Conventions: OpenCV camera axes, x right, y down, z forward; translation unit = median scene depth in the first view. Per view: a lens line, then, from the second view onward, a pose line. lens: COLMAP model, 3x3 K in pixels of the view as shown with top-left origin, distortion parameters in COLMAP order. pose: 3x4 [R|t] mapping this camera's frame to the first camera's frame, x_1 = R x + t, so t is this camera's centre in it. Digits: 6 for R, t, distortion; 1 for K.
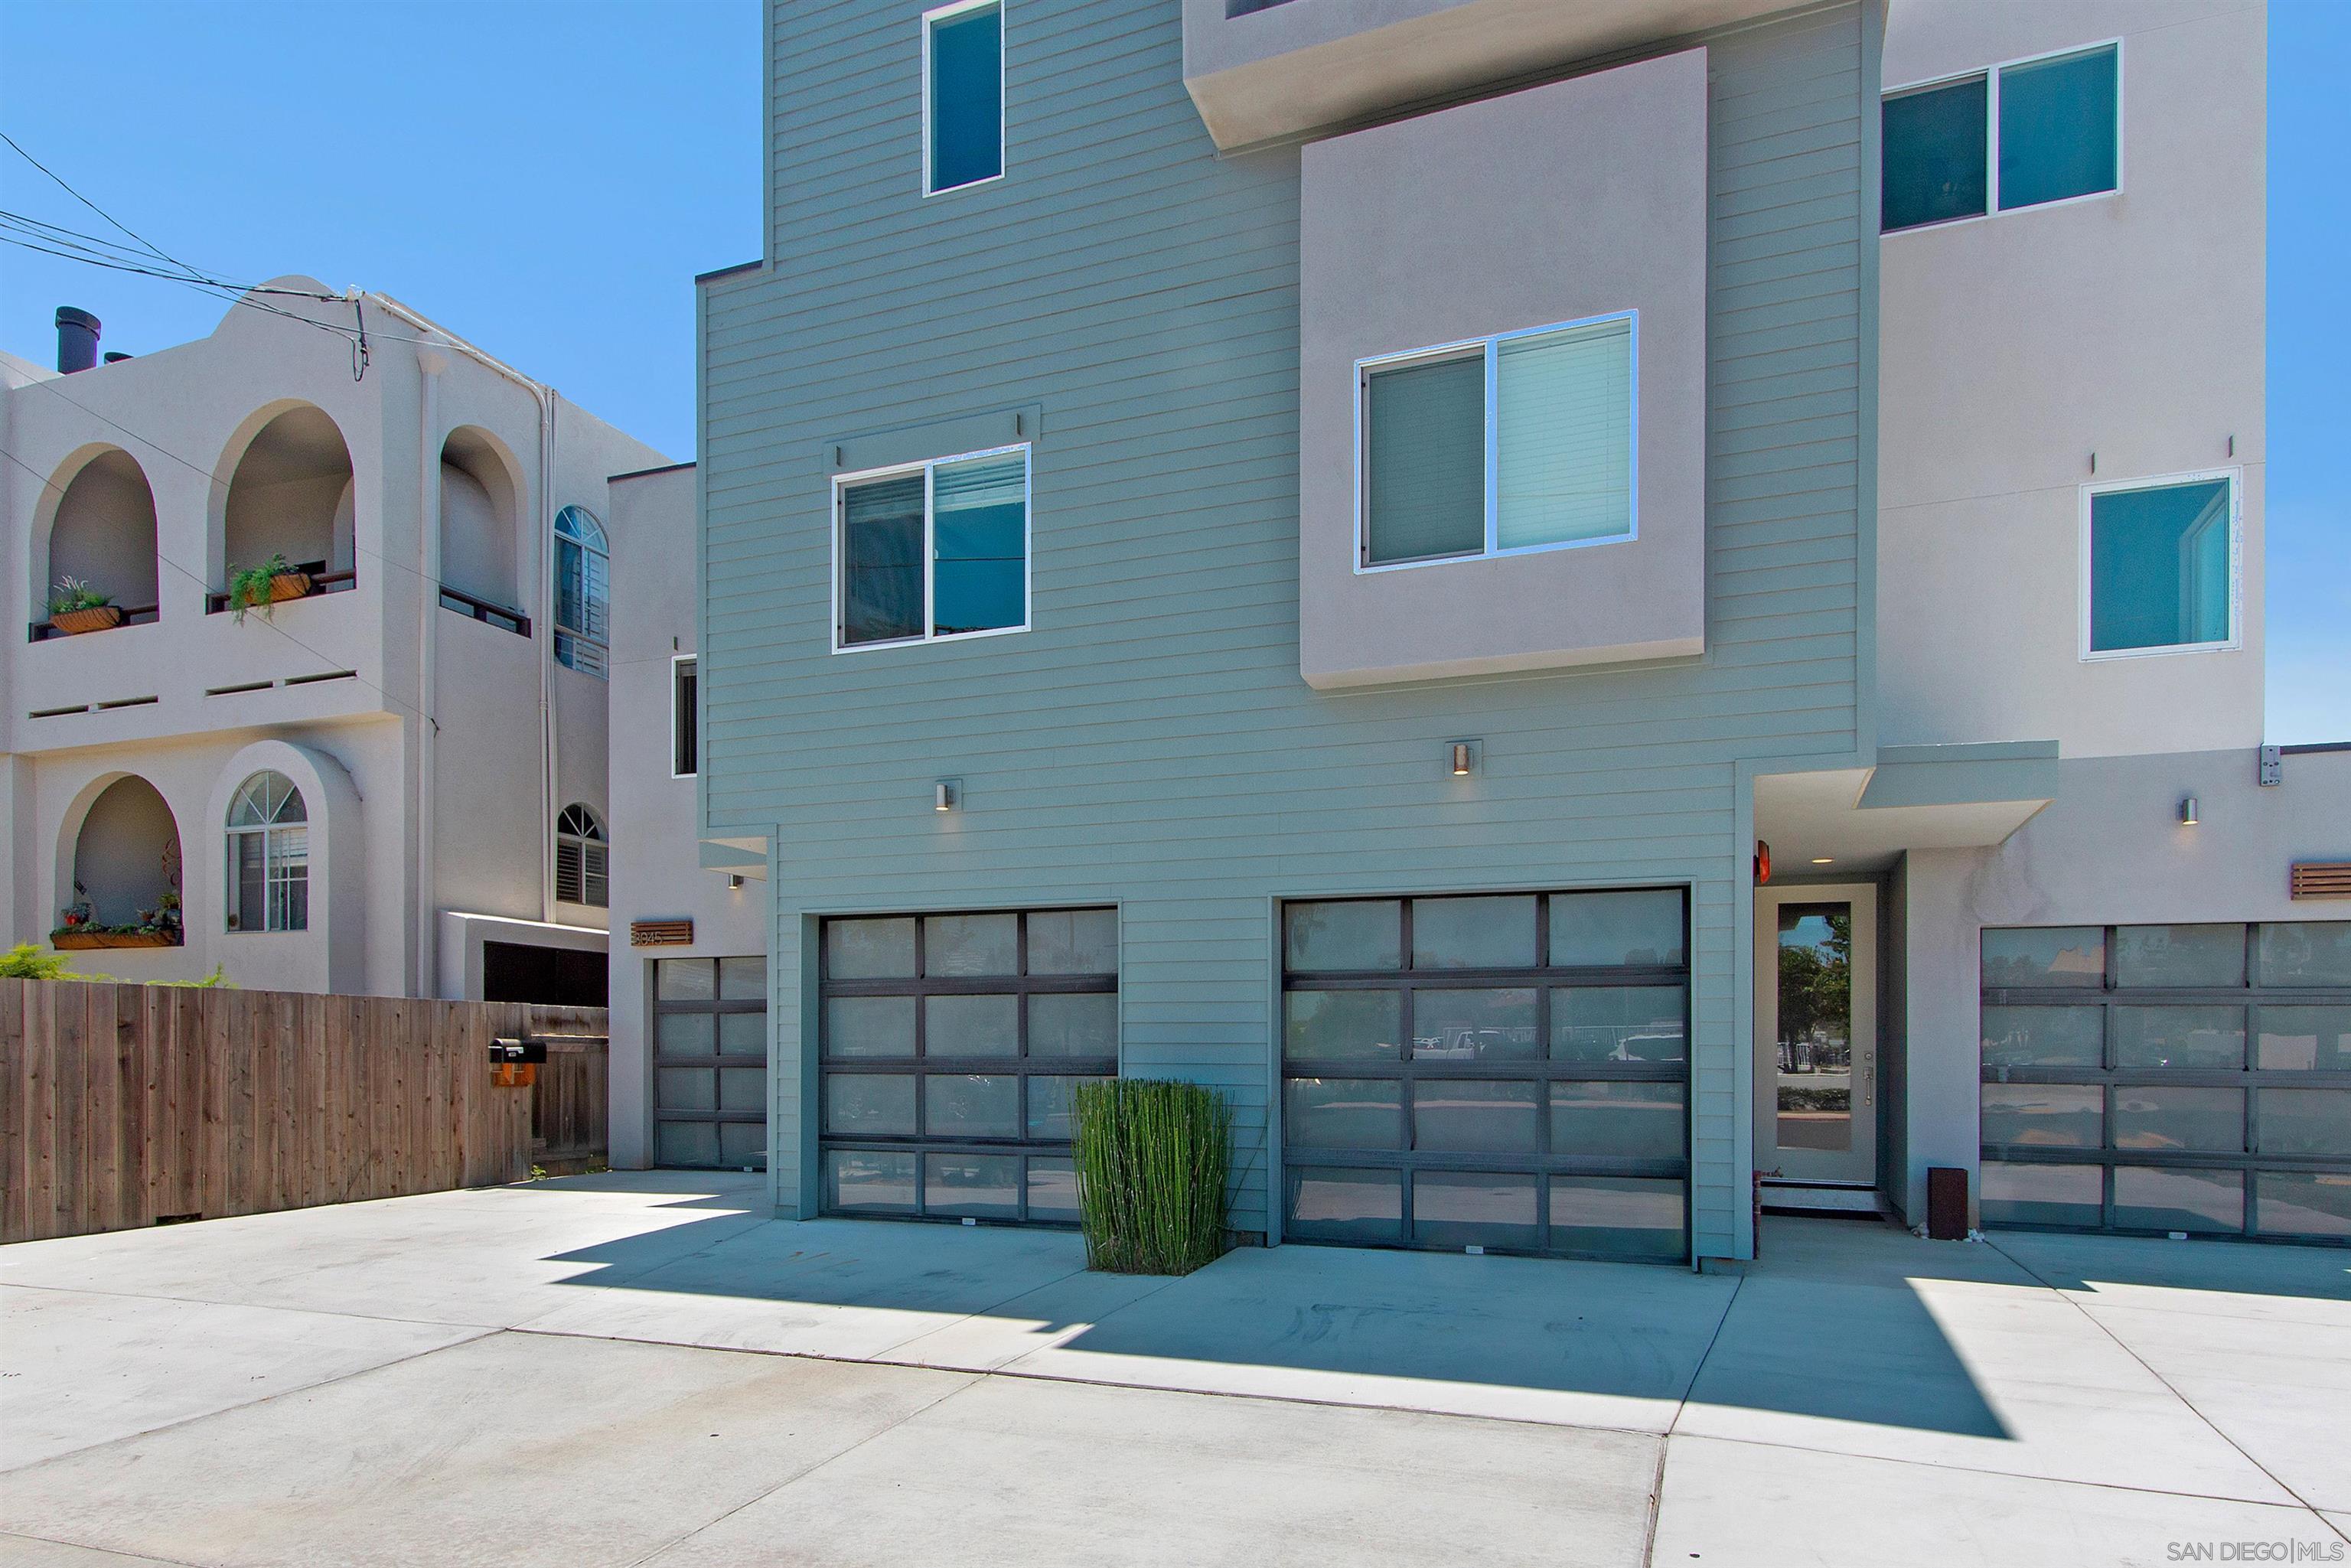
lens RADIAL K [[1346.1, 0, 1178.6], [0, 1346.1, 779.8], [0, 0, 1]] dist [0.014506, -0.007680]
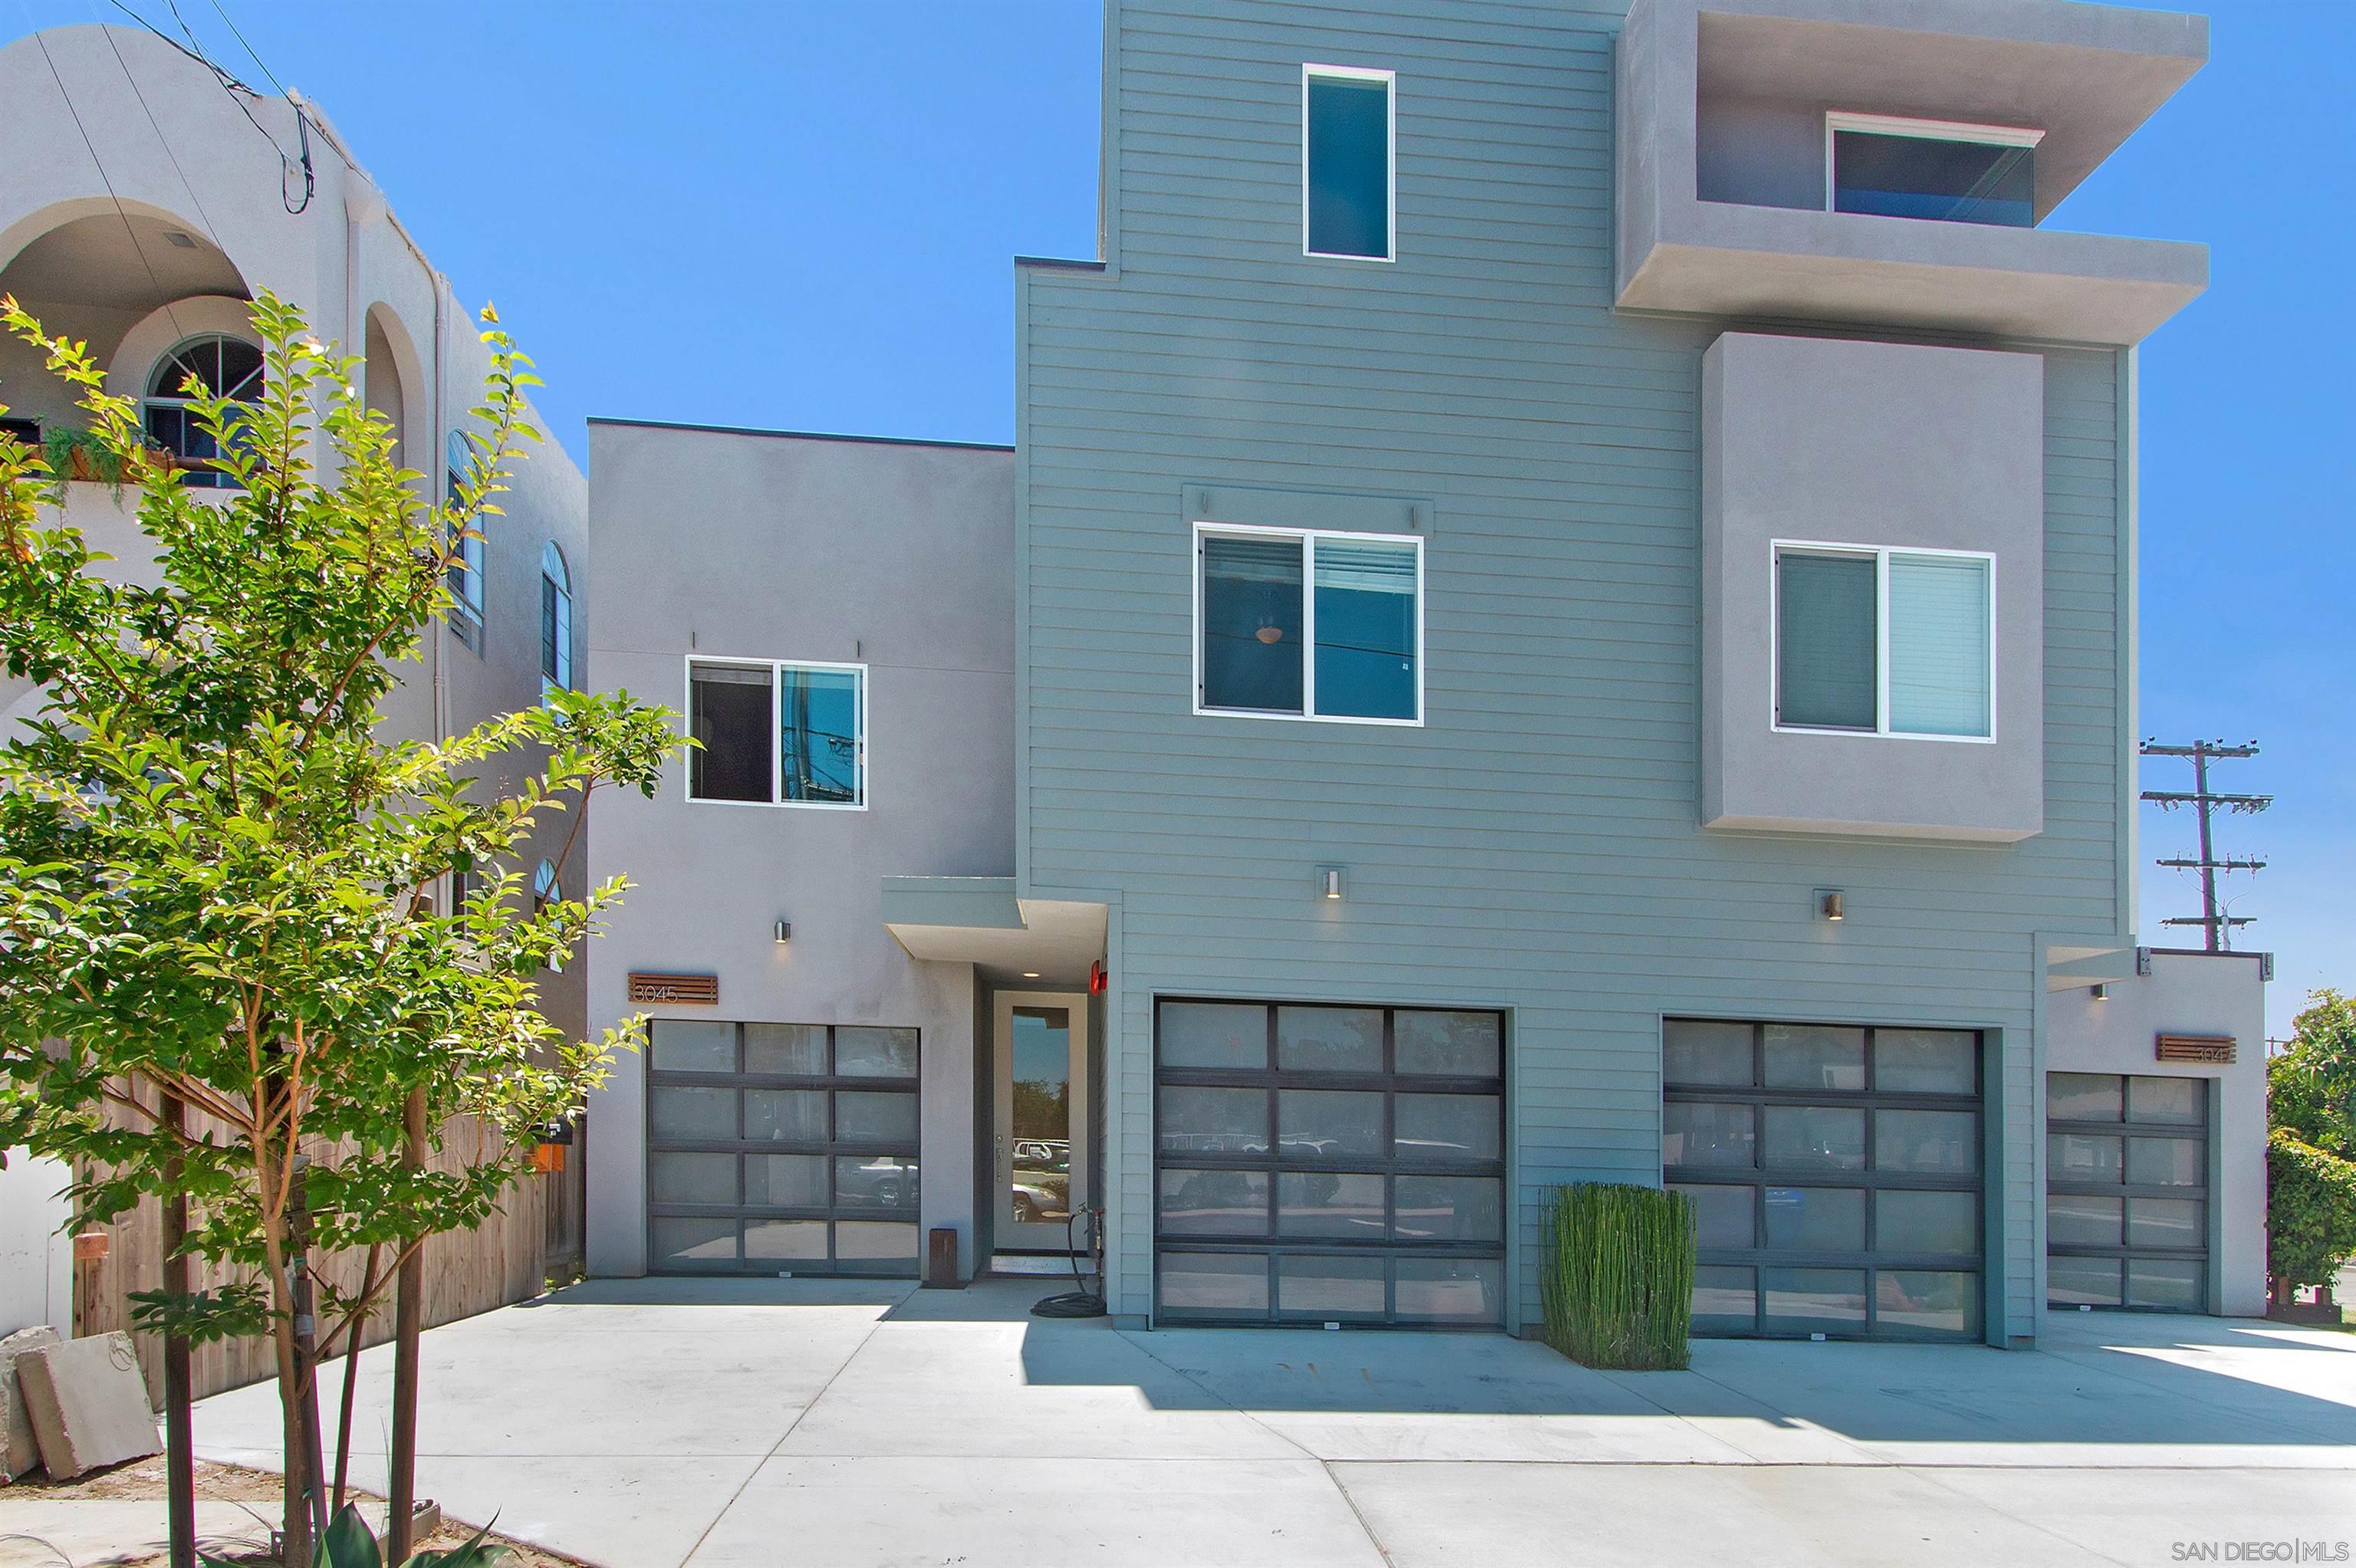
lens RADIAL K [[1348.8, 0, 1228.9], [0, 1348.8, 854.2], [0, 0, 1]] dist [0.014506, -0.007680]
pose [[0.897756, 0.115183, 0.425167, -0.638462], [-0.111914, 0.993178, -0.032753, 0.030807], [-0.426039, -0.018178, 0.904522, 0.156723]]
